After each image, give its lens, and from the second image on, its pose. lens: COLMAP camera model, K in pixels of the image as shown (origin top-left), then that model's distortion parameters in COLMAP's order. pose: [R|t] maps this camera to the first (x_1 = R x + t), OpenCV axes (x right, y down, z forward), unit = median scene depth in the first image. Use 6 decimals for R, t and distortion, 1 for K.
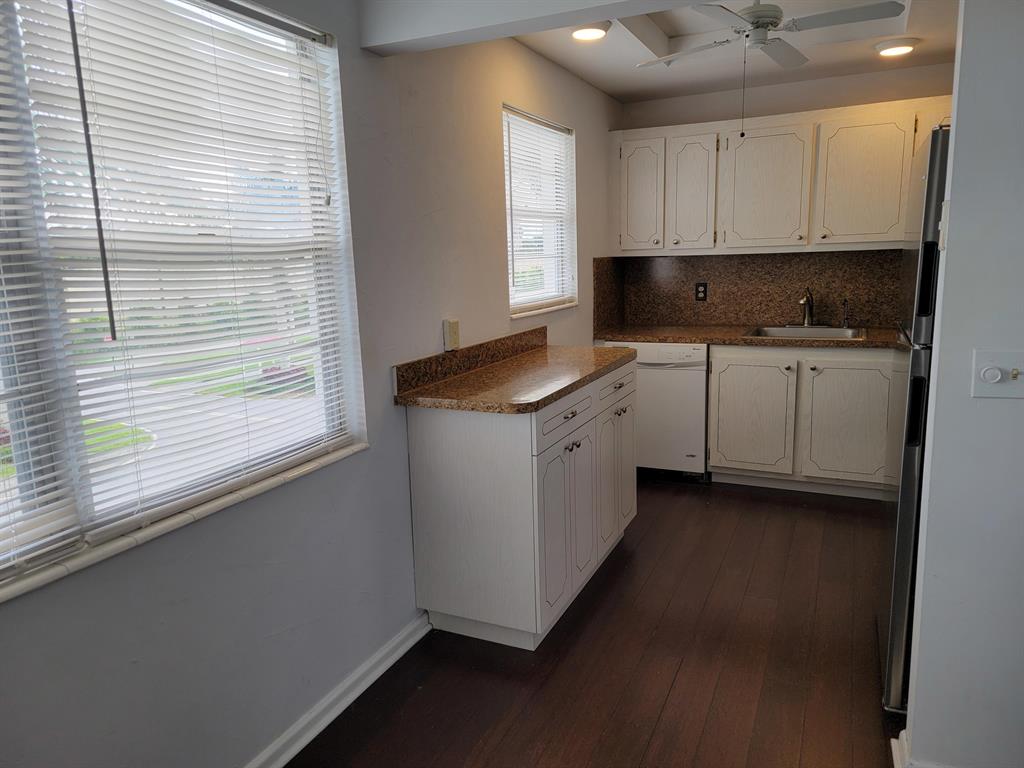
lens RADIAL K [[736.8, 0, 506.5], [0, 736.8, 385.0], [0, 0, 1]] dist [0.077969, -0.070035]
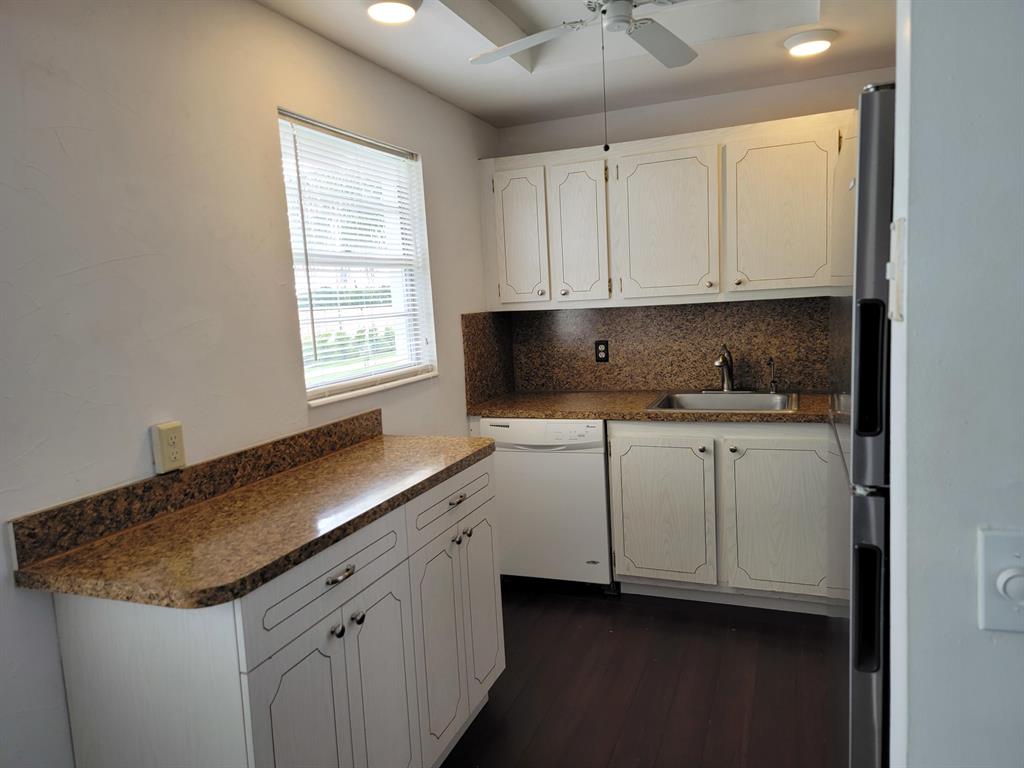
lens RADIAL K [[736.8, 0, 512.5], [0, 736.8, 385.3], [0, 0, 1]] dist [0.077969, -0.070035]
pose [[0.997281, -0.032748, 0.066019, 0.128740], [0.036705, 0.997544, -0.059649, -0.050907], [-0.063903, 0.061910, 0.996034, 0.231076]]
